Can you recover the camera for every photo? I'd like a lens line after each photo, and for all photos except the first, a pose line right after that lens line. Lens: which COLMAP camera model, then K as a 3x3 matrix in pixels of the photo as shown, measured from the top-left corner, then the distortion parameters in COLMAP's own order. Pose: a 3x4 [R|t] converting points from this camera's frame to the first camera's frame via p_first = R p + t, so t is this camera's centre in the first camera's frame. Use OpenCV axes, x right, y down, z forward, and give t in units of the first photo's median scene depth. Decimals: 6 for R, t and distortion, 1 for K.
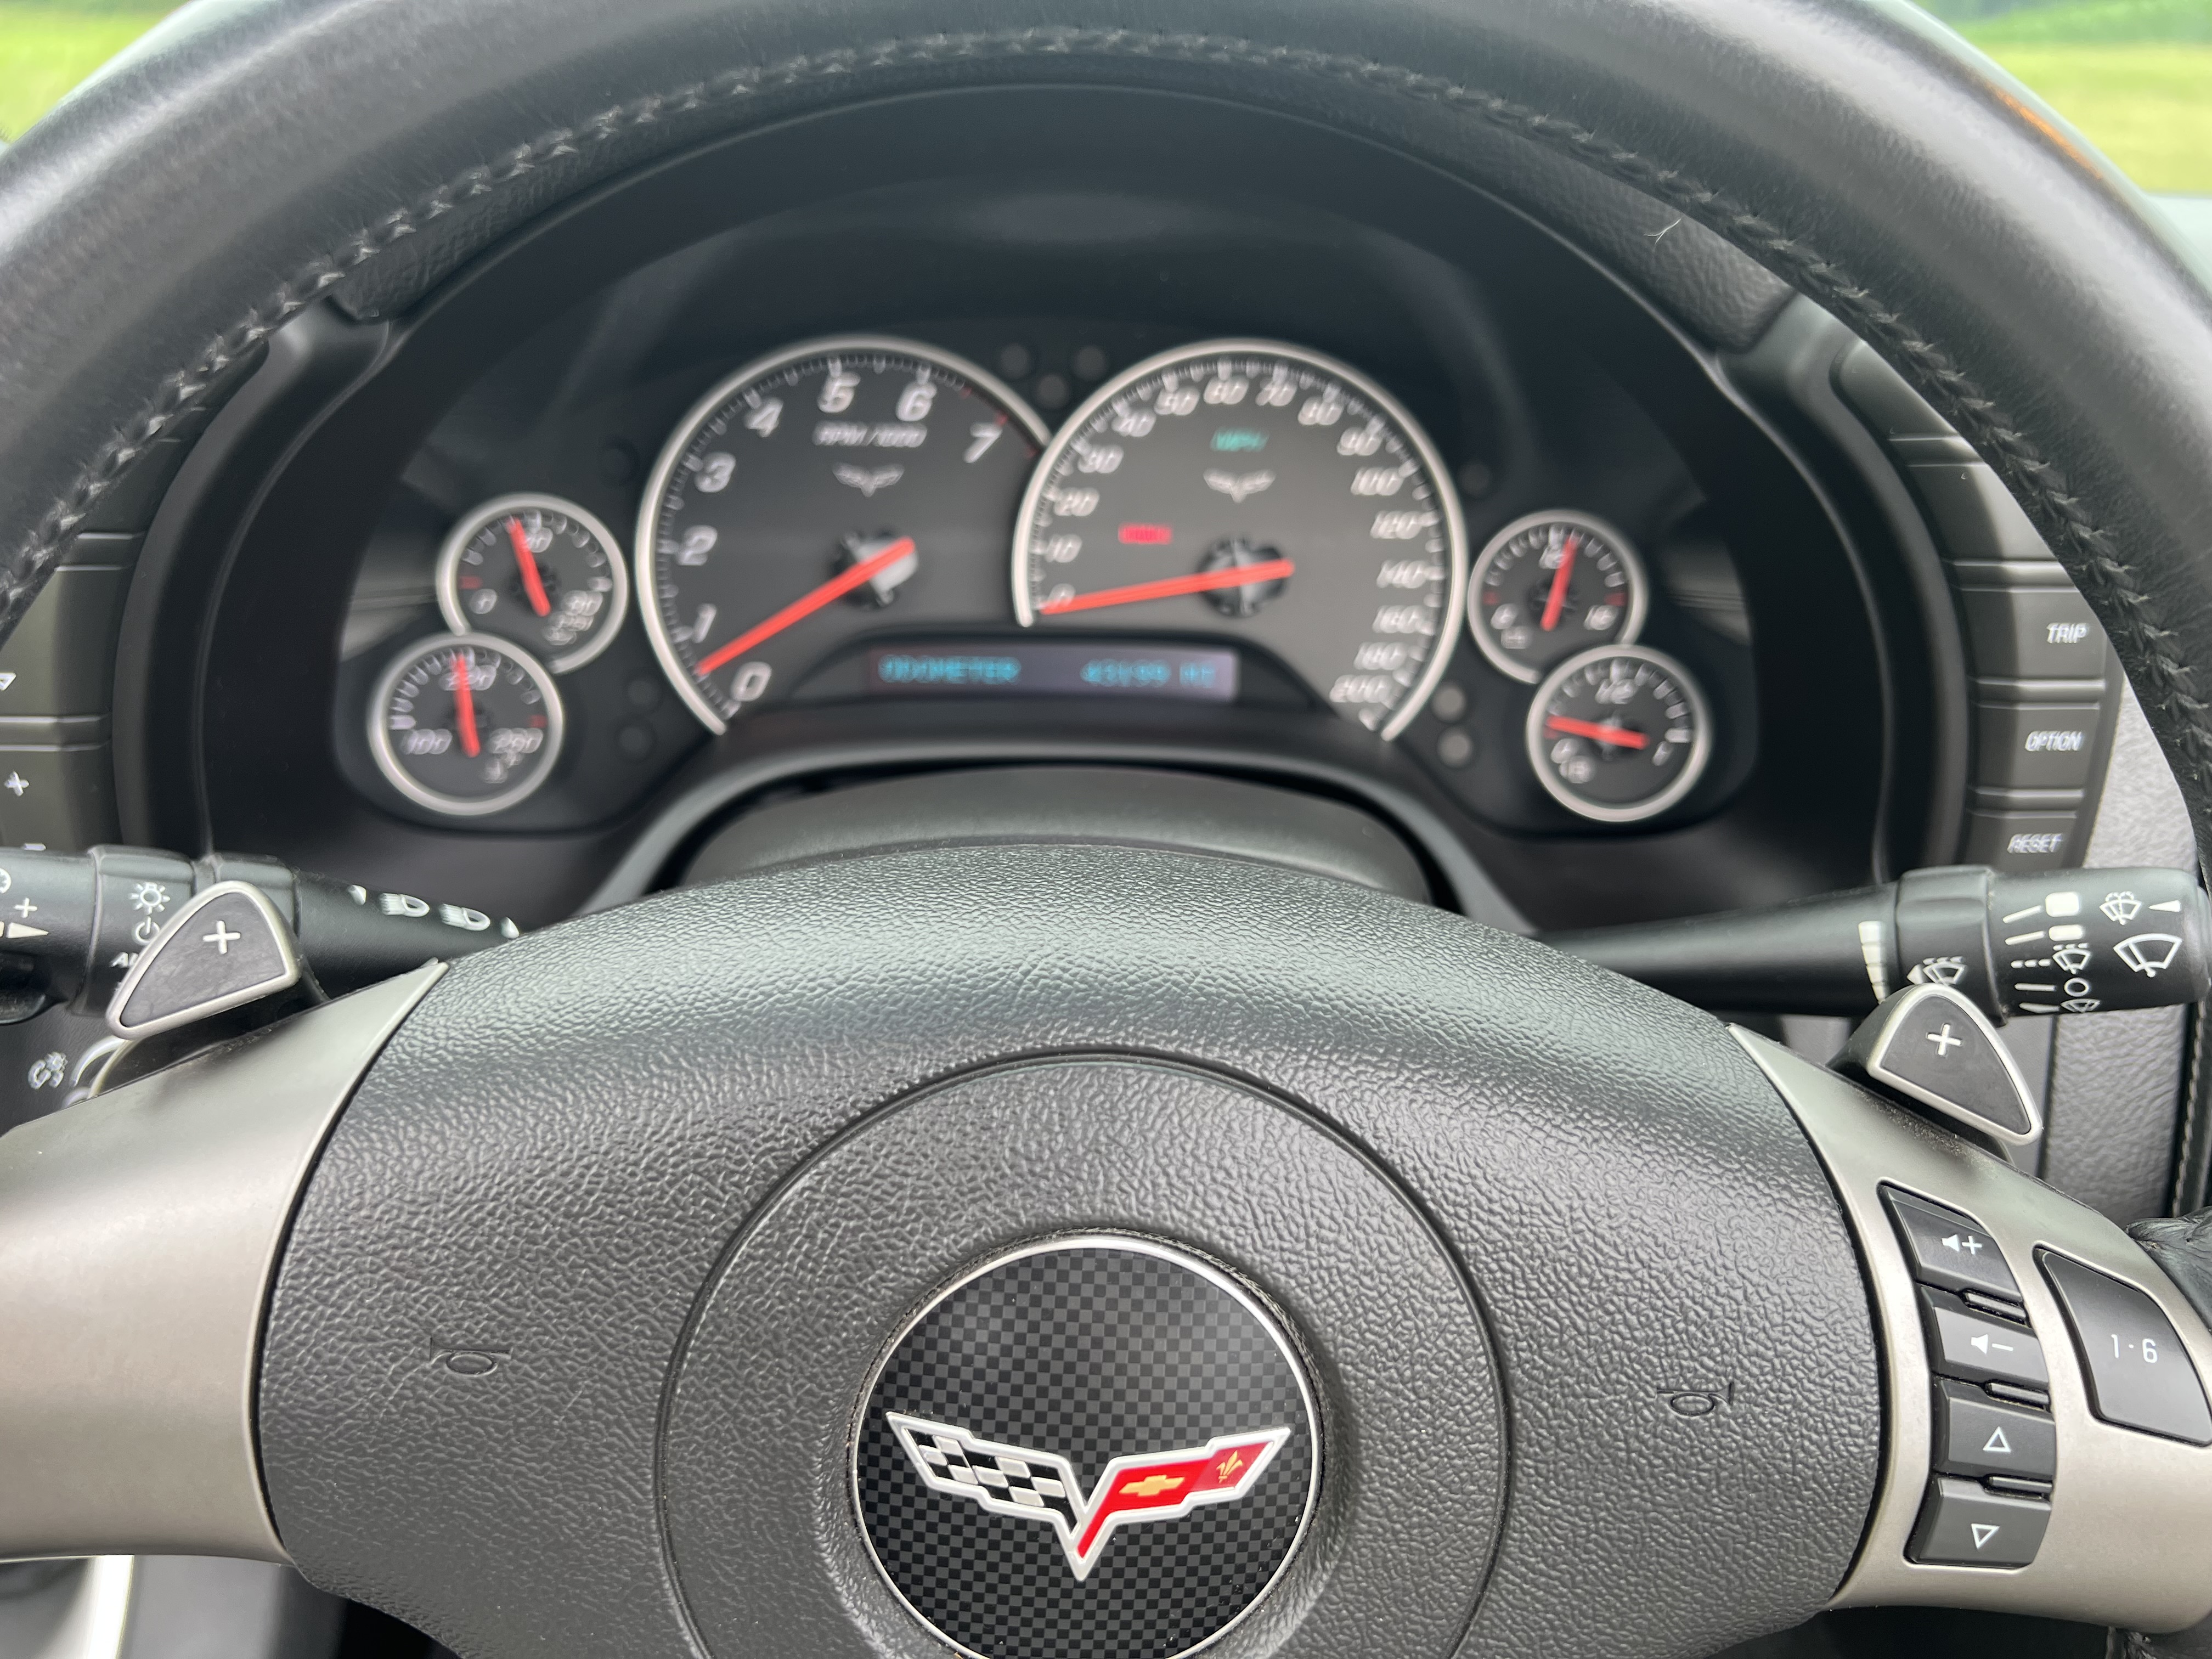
lens RADIAL K [[1667.2, 0, 1103.7], [0, 1667.2, 831.3], [0, 0, 1]] dist [0.031477, -0.017123]
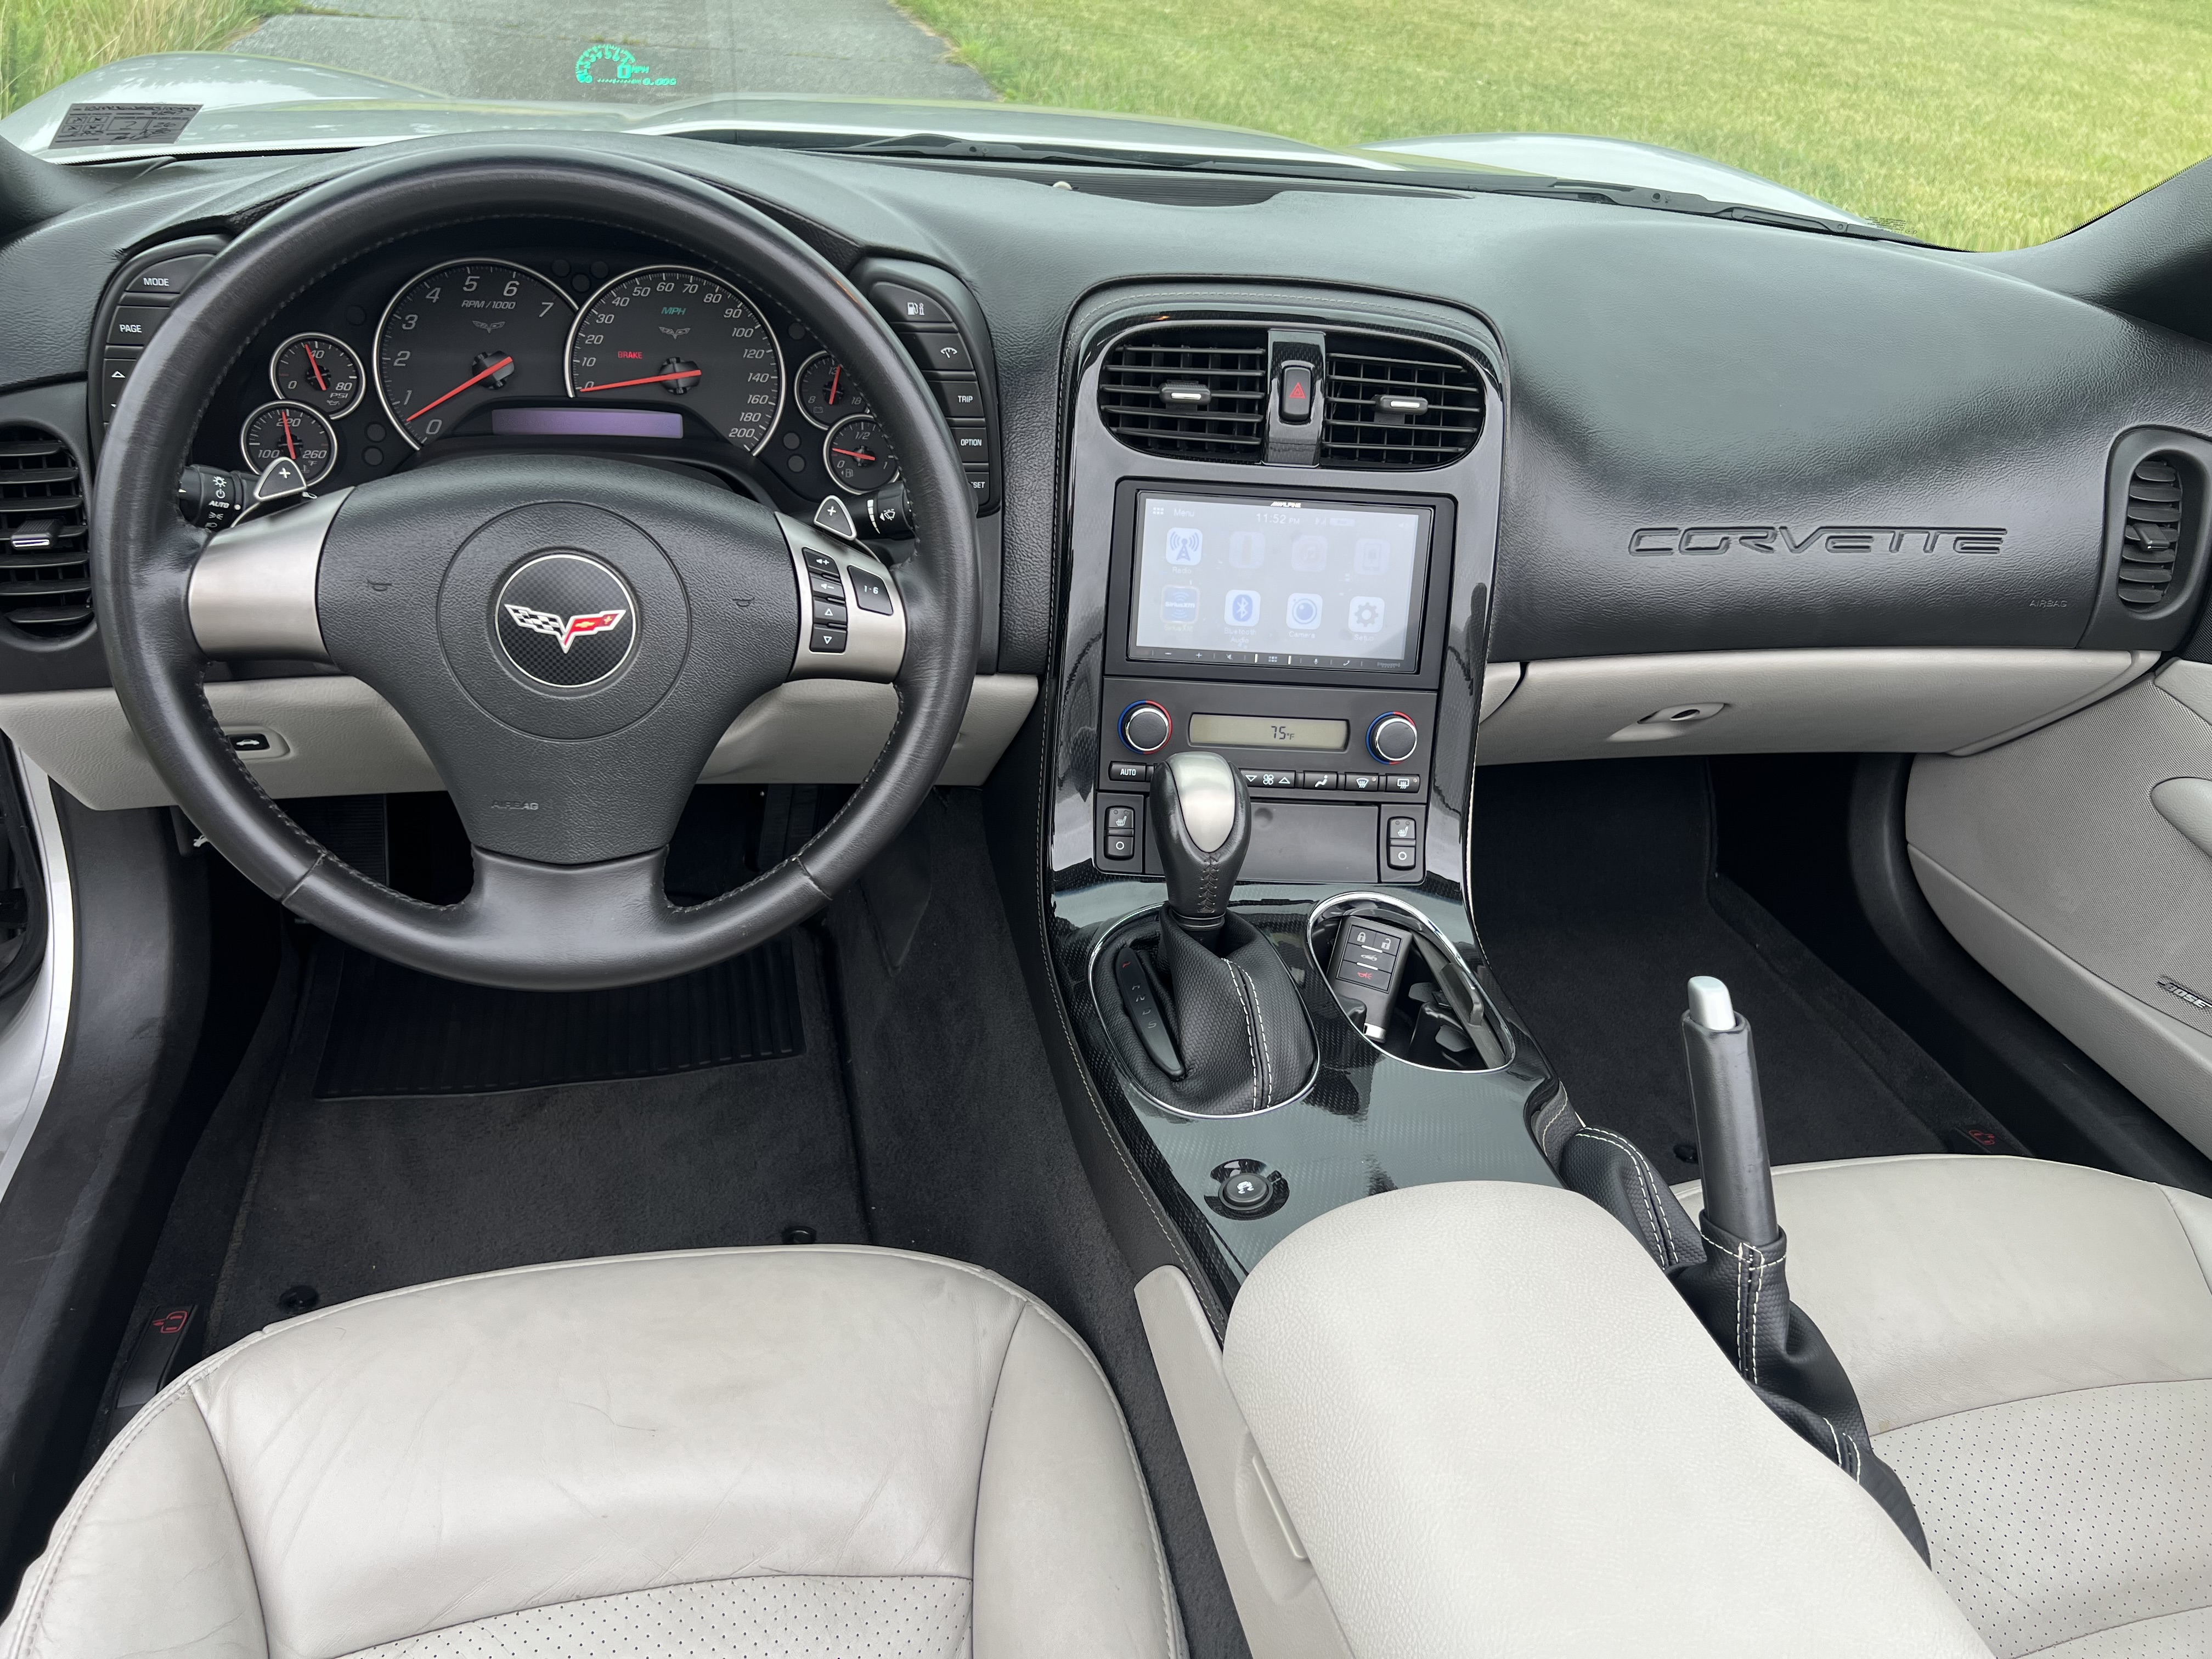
lens RADIAL K [[1667.2, 0, 1111.2], [0, 1667.2, 832.0], [0, 0, 1]] dist [0.031477, -0.017123]
pose [[0.980987, -0.041622, 0.189556, 0.196535], [0.023714, 0.995120, 0.095777, 0.232683], [-0.192617, -0.089461, 0.977188, -1.237681]]
